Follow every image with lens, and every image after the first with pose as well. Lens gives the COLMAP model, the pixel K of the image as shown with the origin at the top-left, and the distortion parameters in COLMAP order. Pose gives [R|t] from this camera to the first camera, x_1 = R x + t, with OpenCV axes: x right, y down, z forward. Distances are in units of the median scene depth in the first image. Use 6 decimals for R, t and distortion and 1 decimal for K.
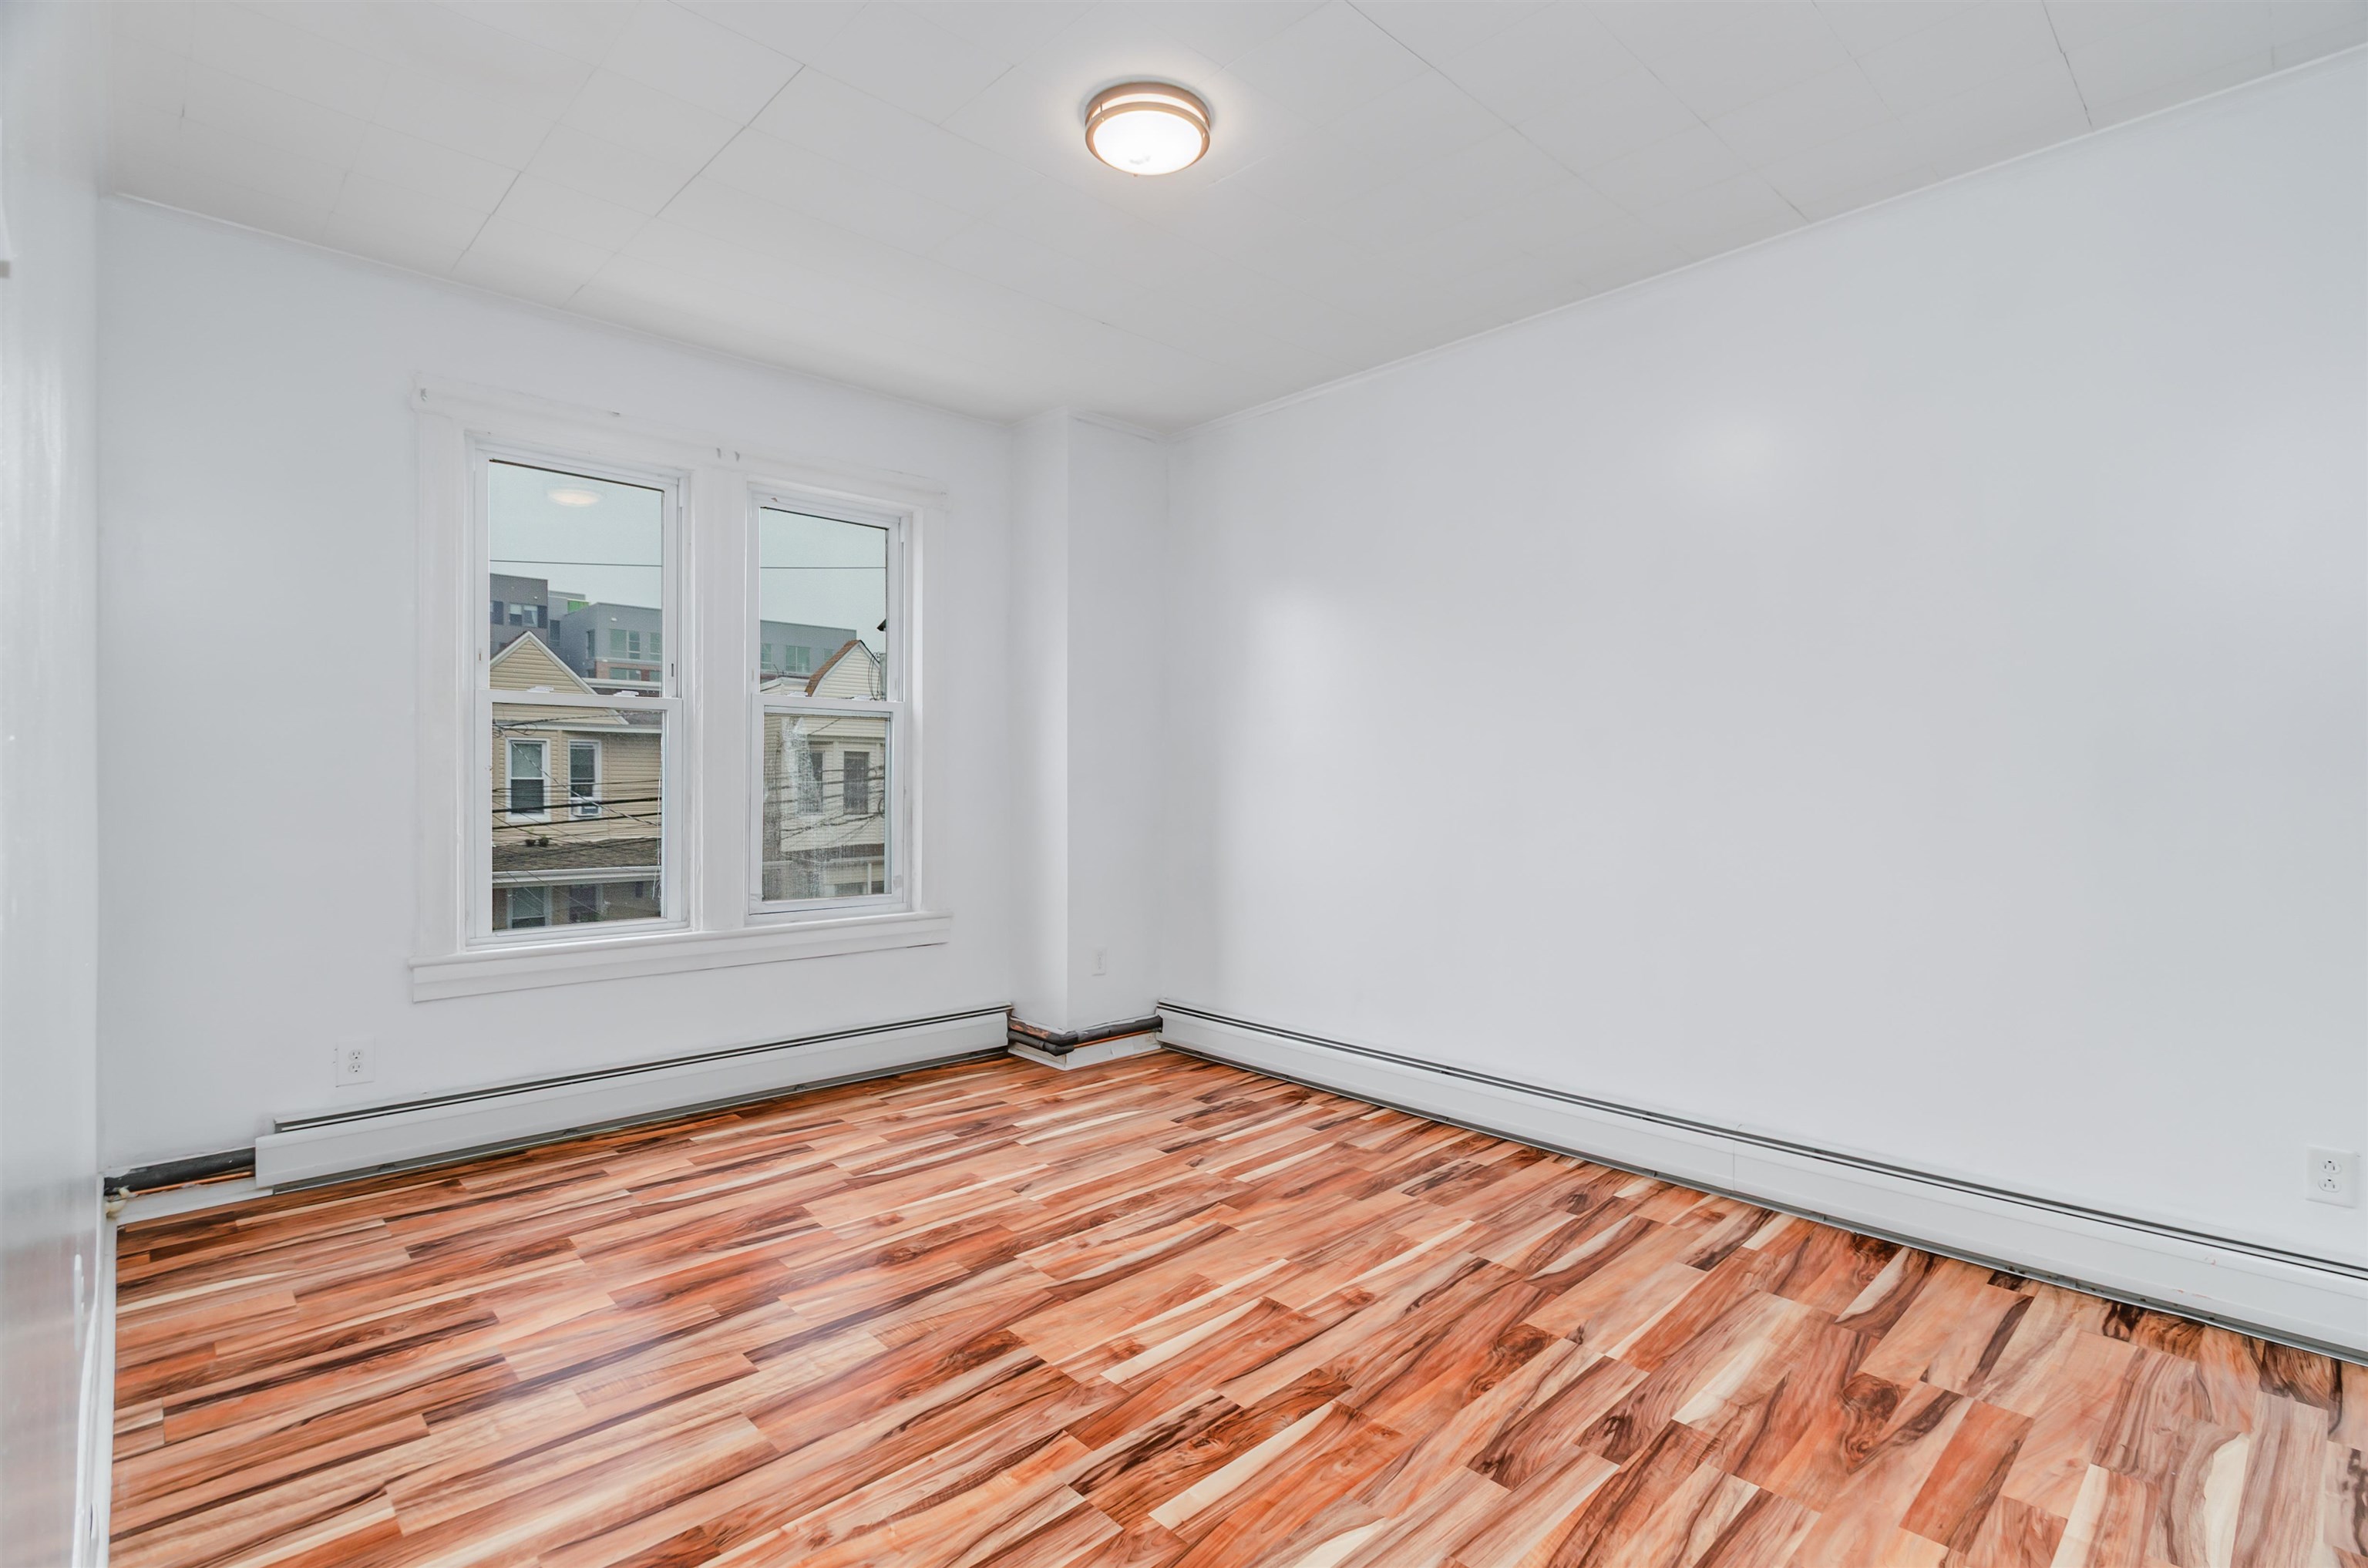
lens RADIAL K [[1107.4, 0, 1166.8], [0, 1107.4, 788.4], [0, 0, 1]] dist [0.000116, -0.001801]
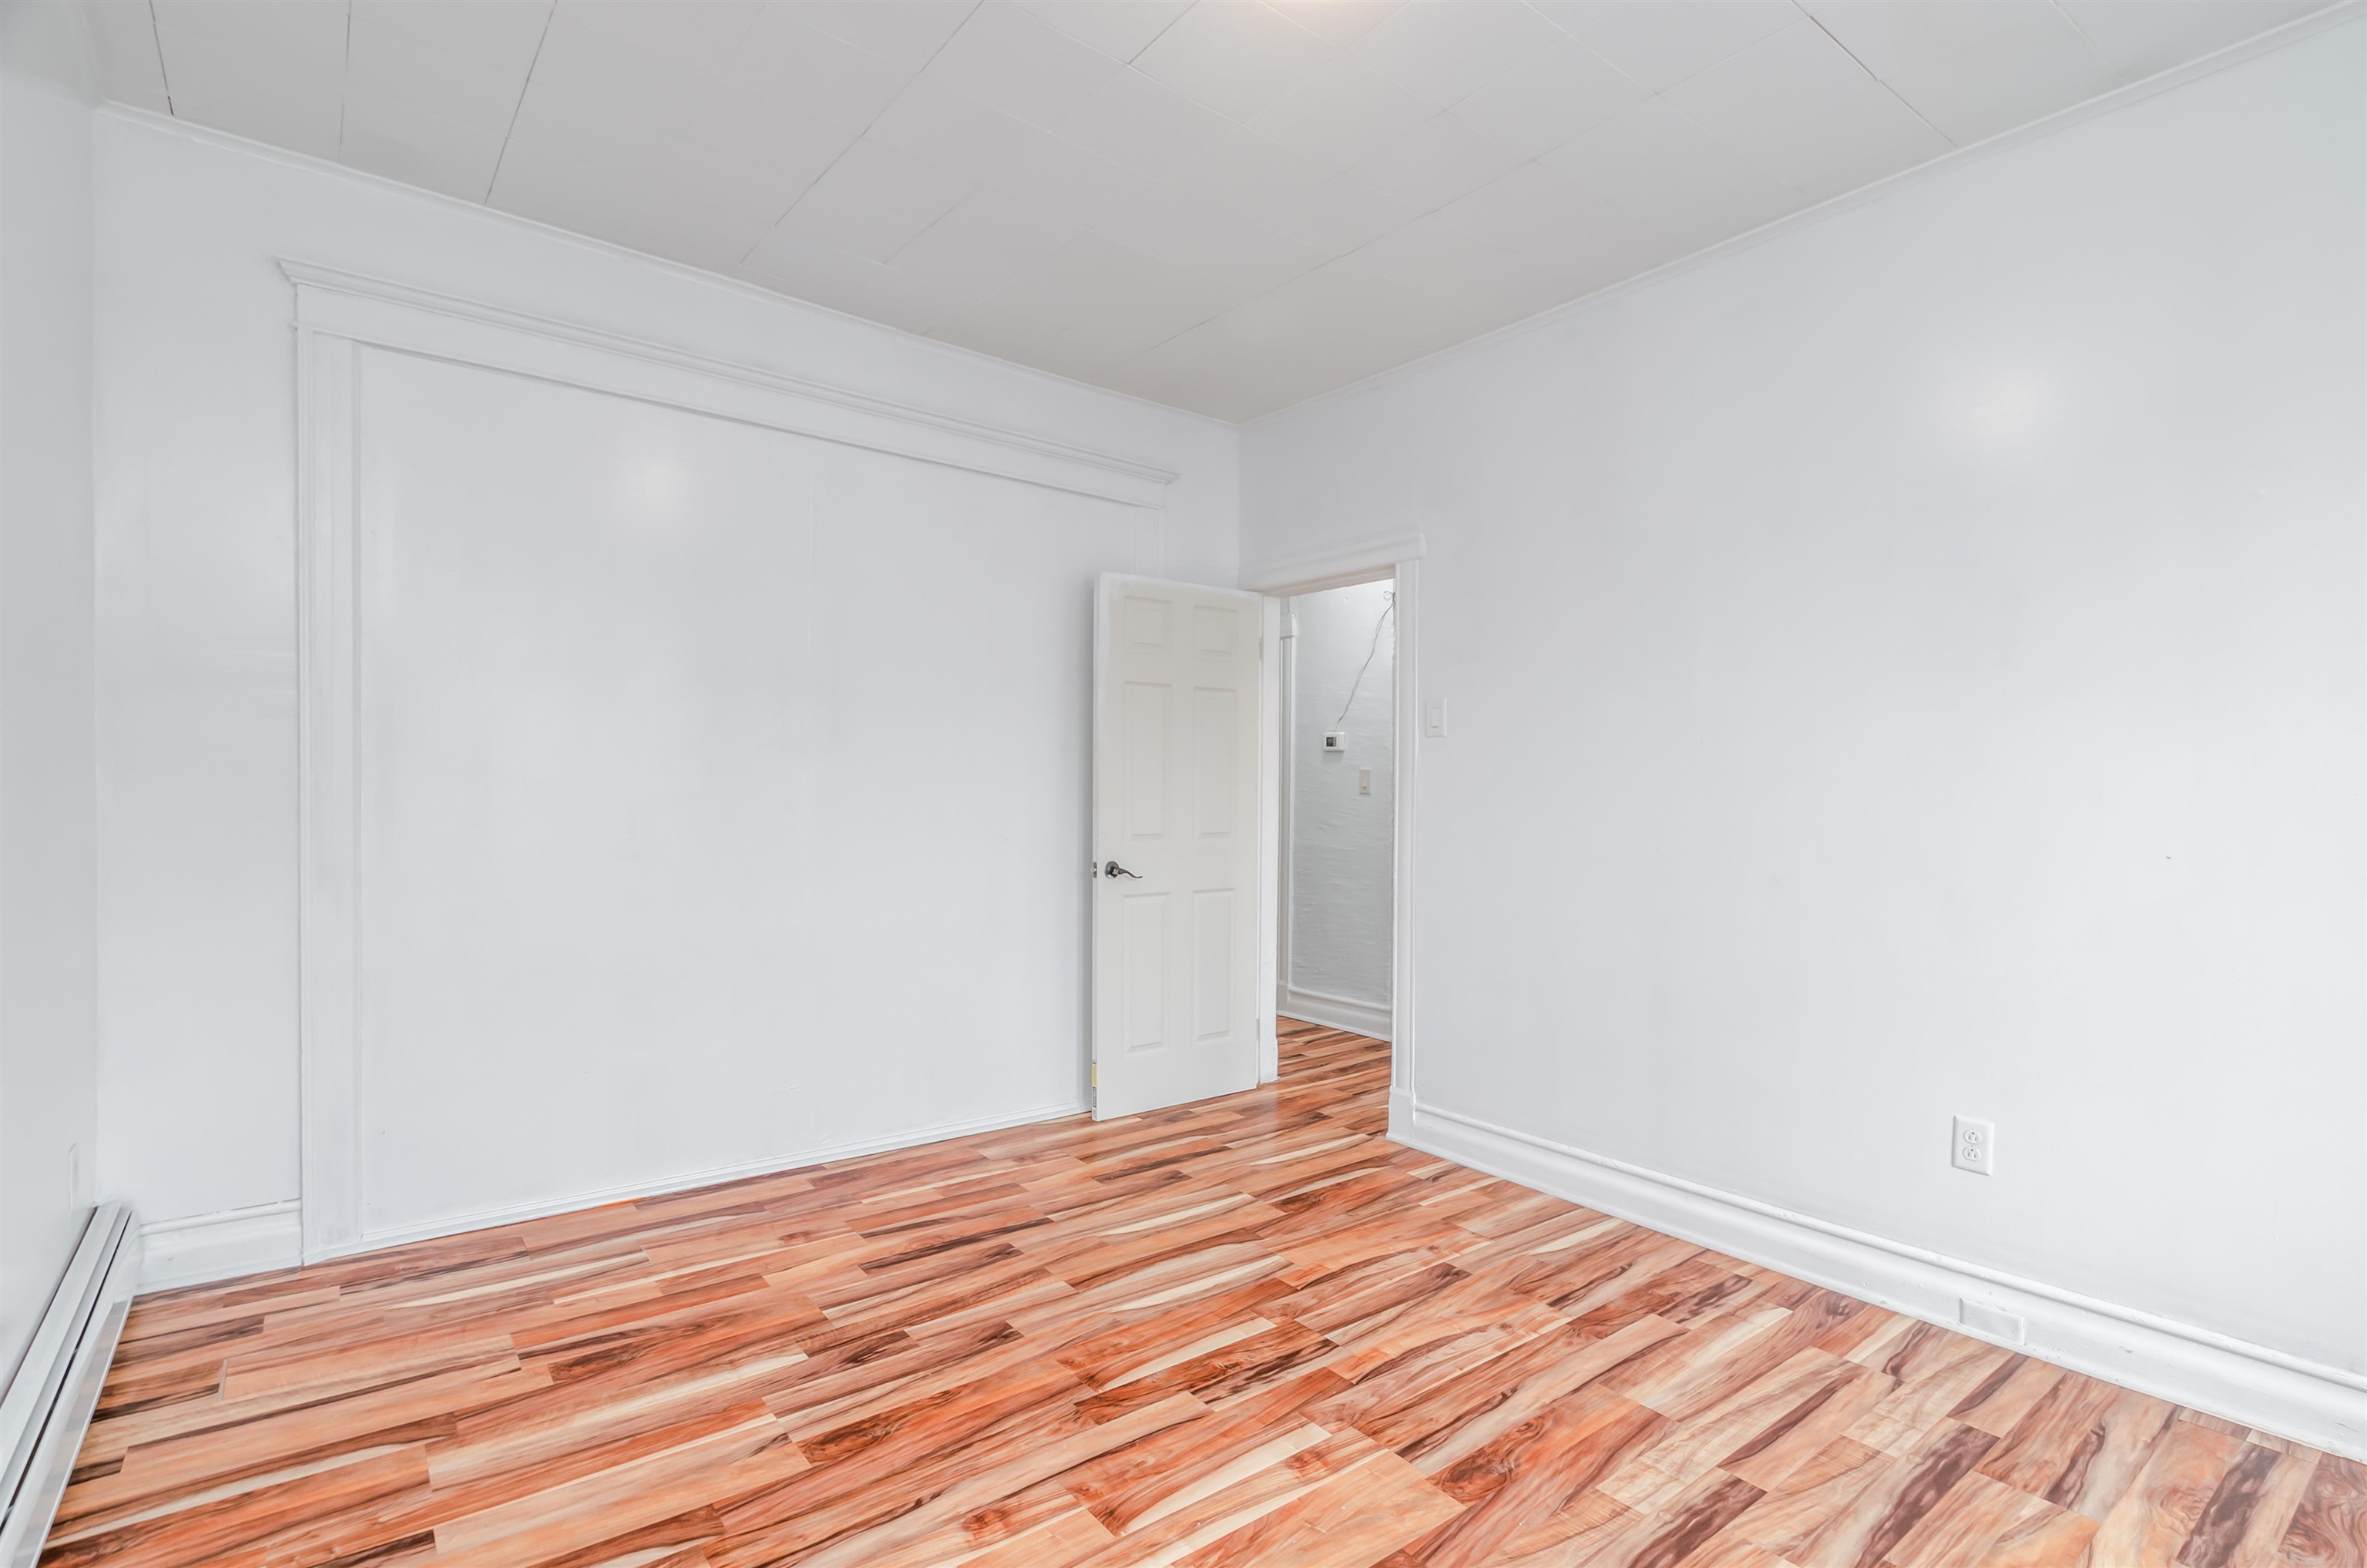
lens RADIAL K [[1106.9, 0, 1172.8], [0, 1106.9, 786.9], [0, 0, 1]] dist [0.000116, -0.001801]
pose [[-0.995361, -0.019531, 0.094209, -0.003914], [-0.018900, 0.999793, 0.007581, -0.022309], [-0.094338, 0.005765, -0.995524, 2.014158]]
